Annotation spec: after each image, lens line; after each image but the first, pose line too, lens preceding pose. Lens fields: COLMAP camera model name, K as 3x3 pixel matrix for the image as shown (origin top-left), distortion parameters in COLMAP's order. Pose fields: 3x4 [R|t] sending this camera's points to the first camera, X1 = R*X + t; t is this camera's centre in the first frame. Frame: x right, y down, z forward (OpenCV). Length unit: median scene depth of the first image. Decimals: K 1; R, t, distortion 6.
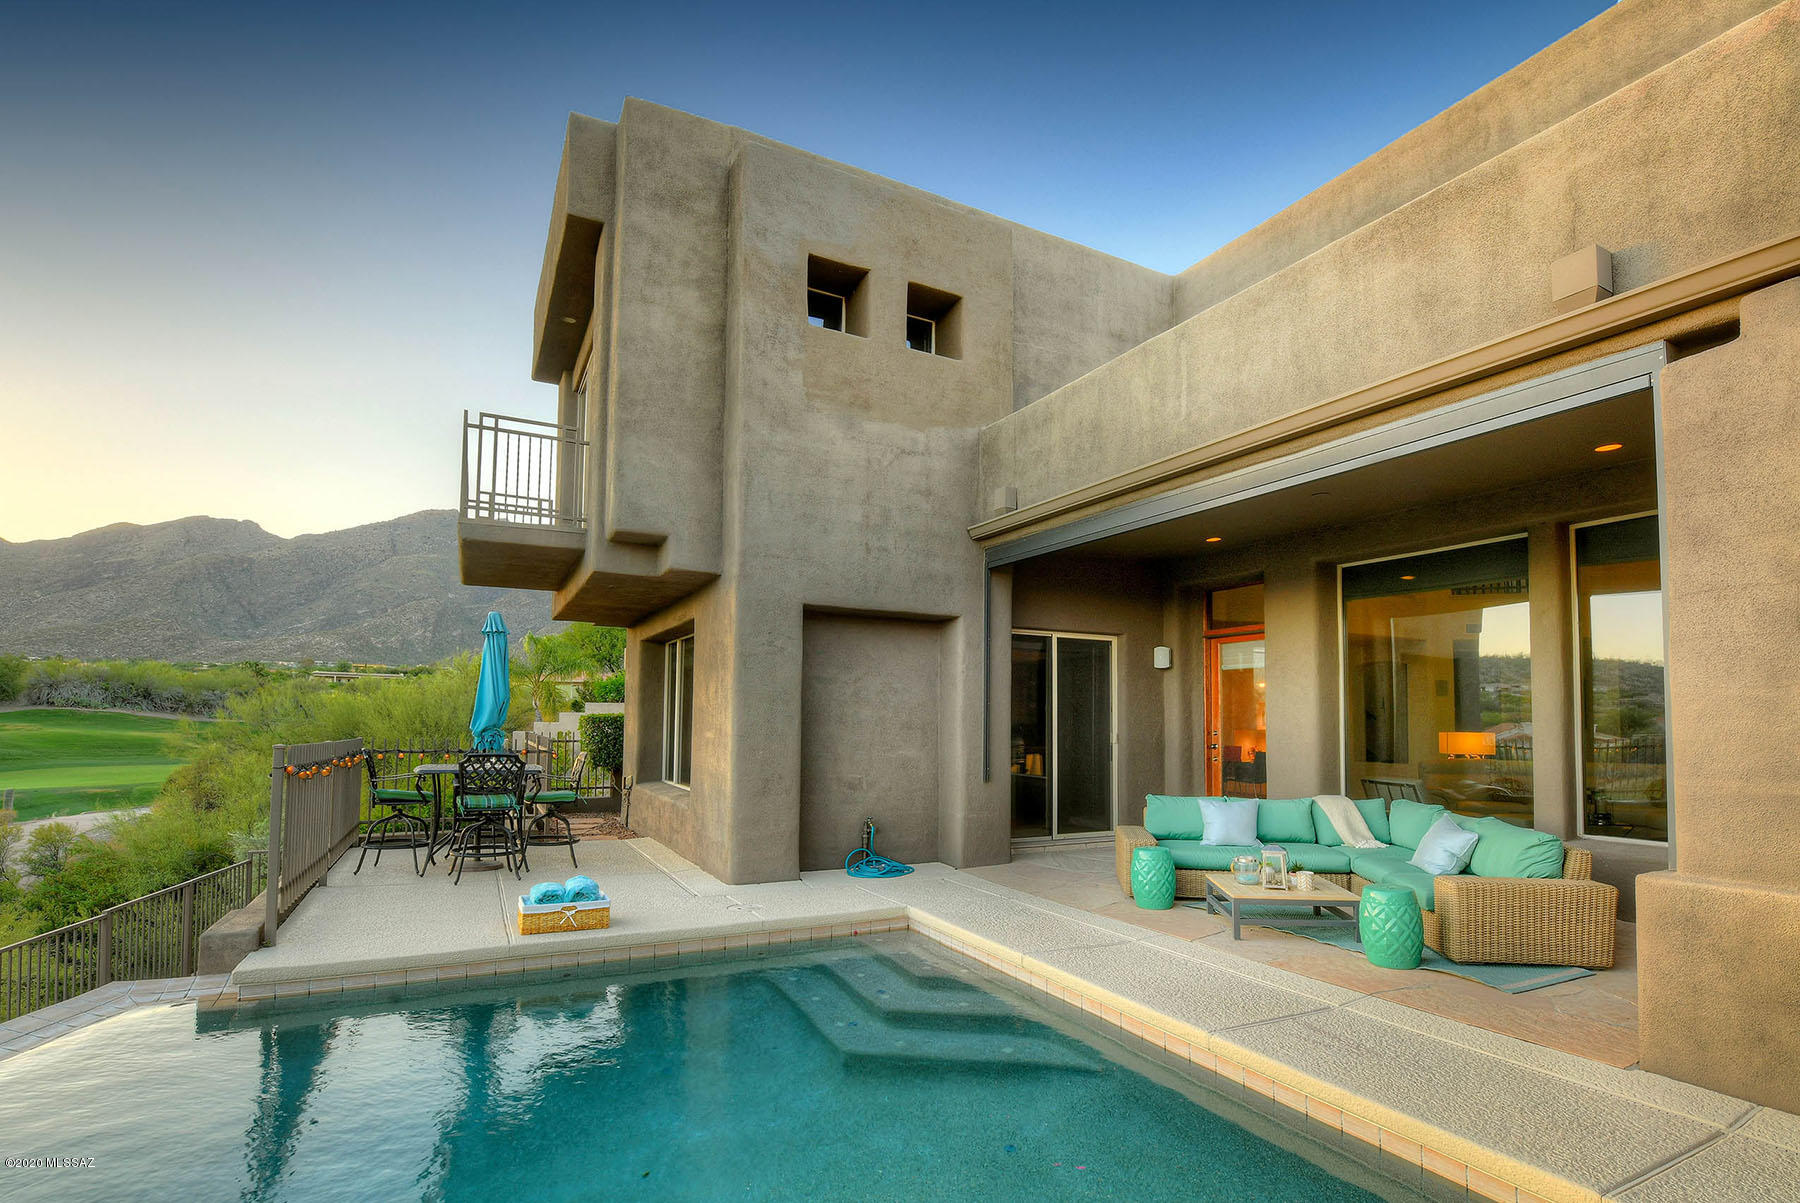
lens RADIAL K [[872.6, 0, 970.4], [0, 872.6, 678.8], [0, 0, 1]] dist [-0.019255, 0.001198]
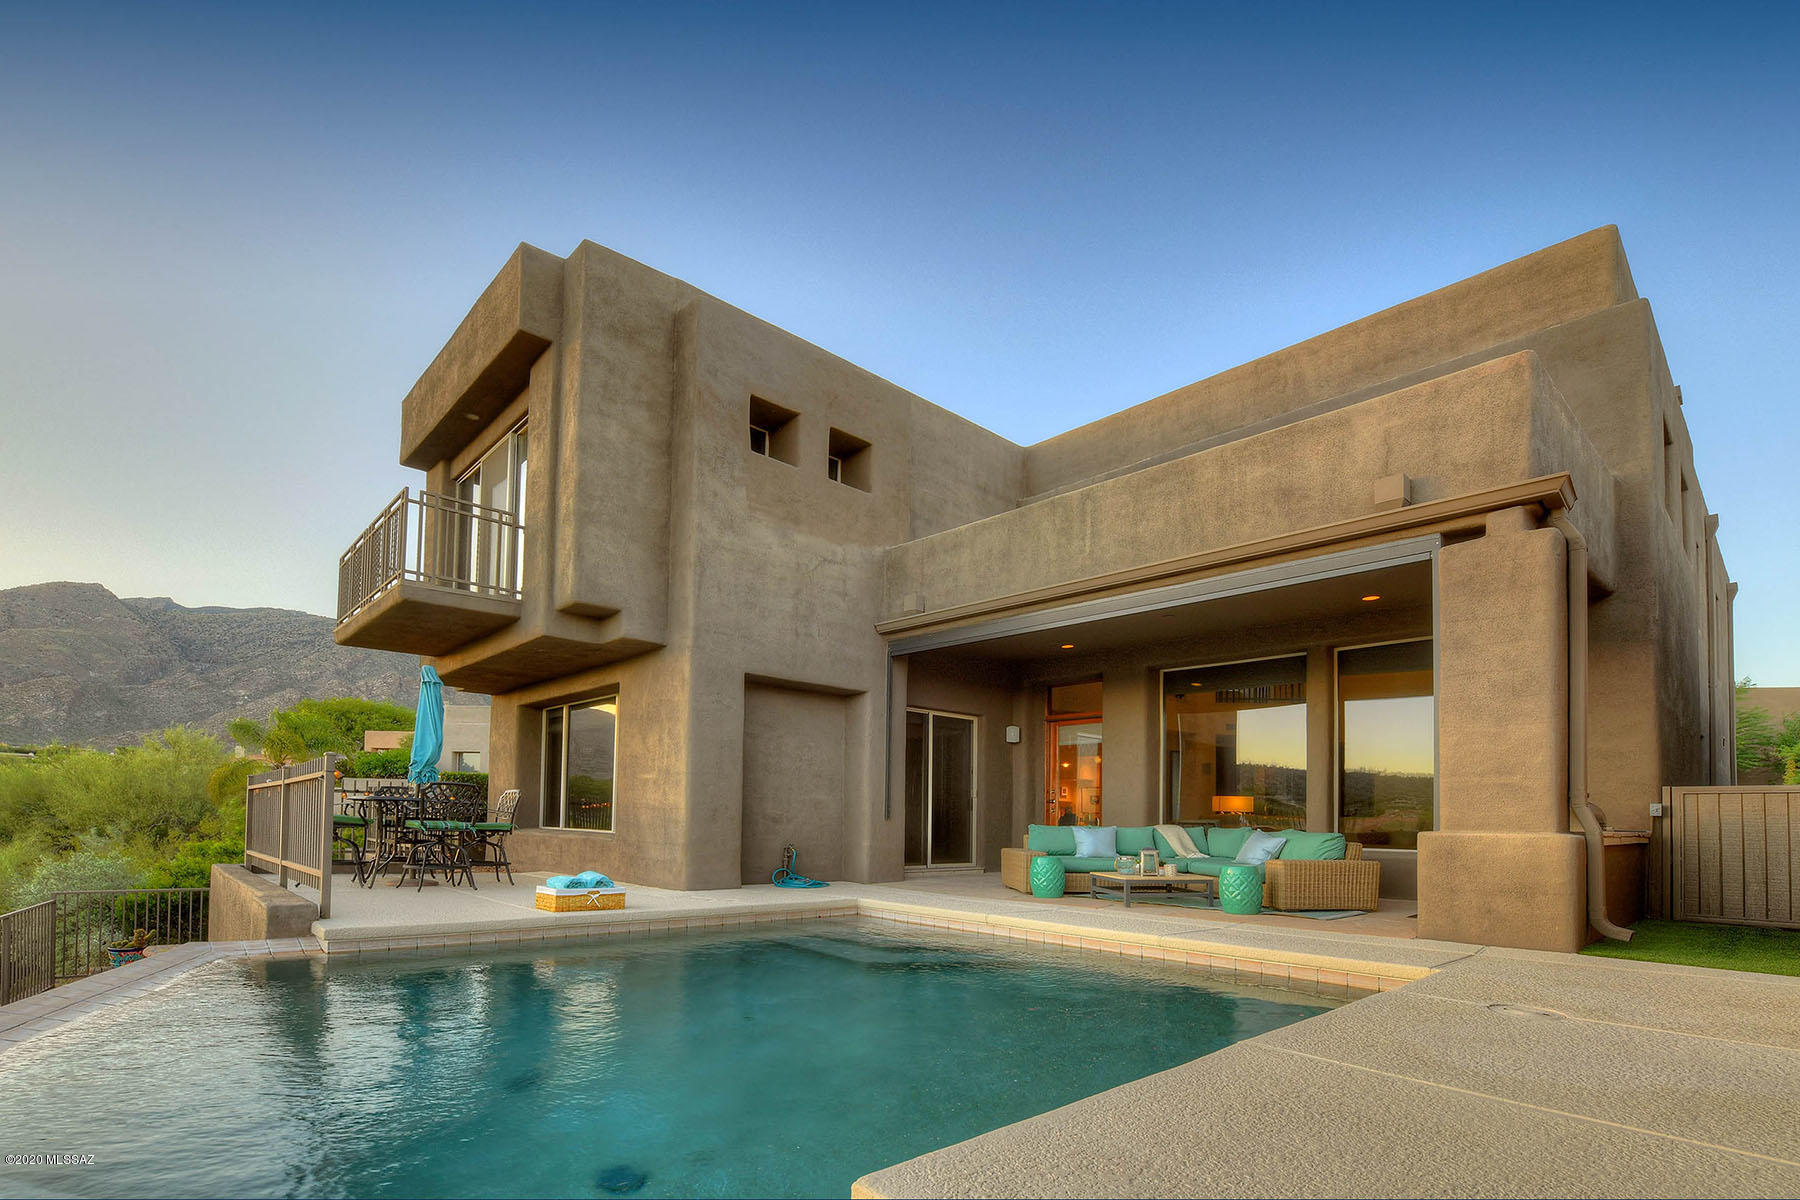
lens RADIAL K [[803.0, 0, 817.8], [0, 803.0, 779.1], [0, 0, 1]] dist [-0.005372, -0.000181]
pose [[0.984937, 0.056933, 0.163275, -0.276445], [-0.055056, 0.998355, -0.016003, 0.081993], [-0.163917, 0.006772, 0.986451, -0.160730]]
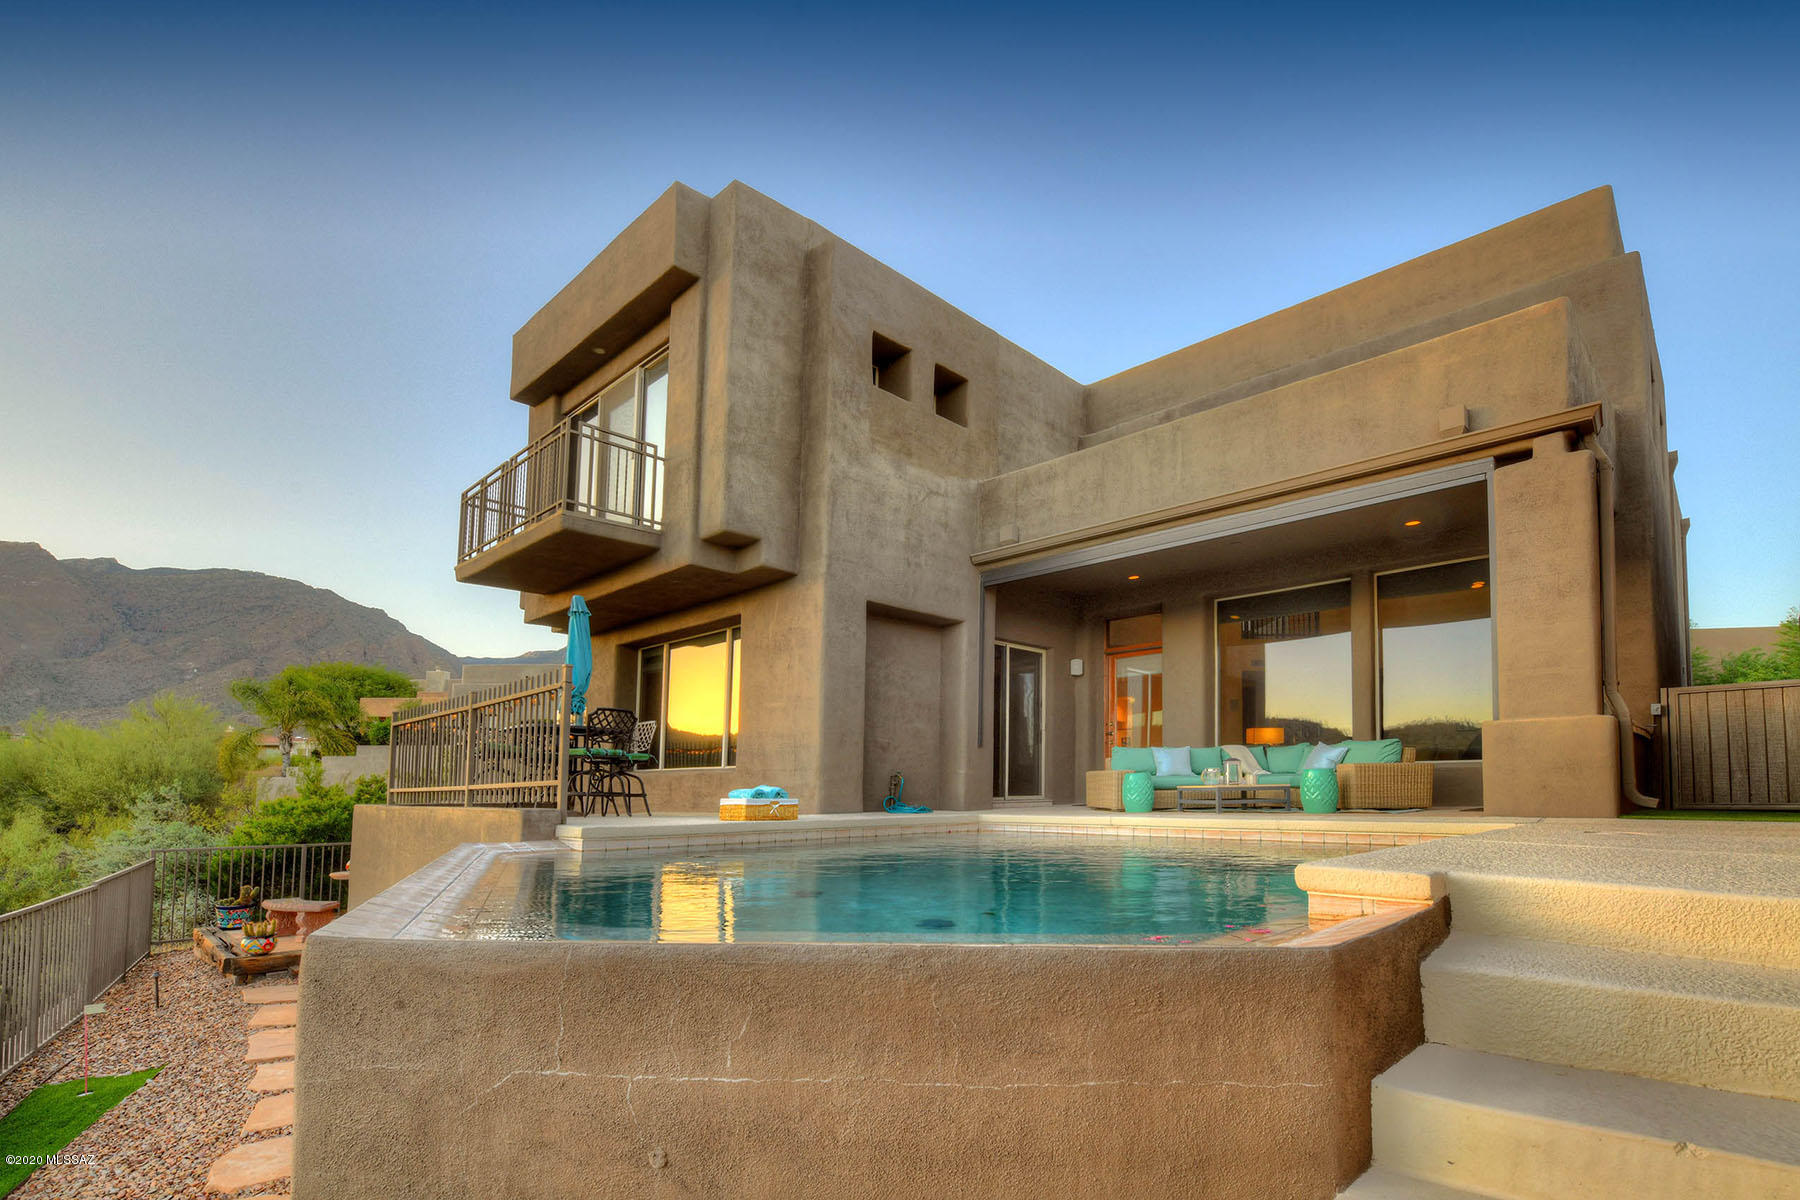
lens RADIAL K [[863.7, 0, 894.0], [0, 863.7, 747.8], [0, 0, 1]] dist [0.000355, 0.000602]
pose [[0.962428, 0.014438, 0.271154, -0.520834], [-0.009456, 0.999762, -0.019672, 0.164935], [-0.271373, 0.016369, 0.962335, -0.254417]]
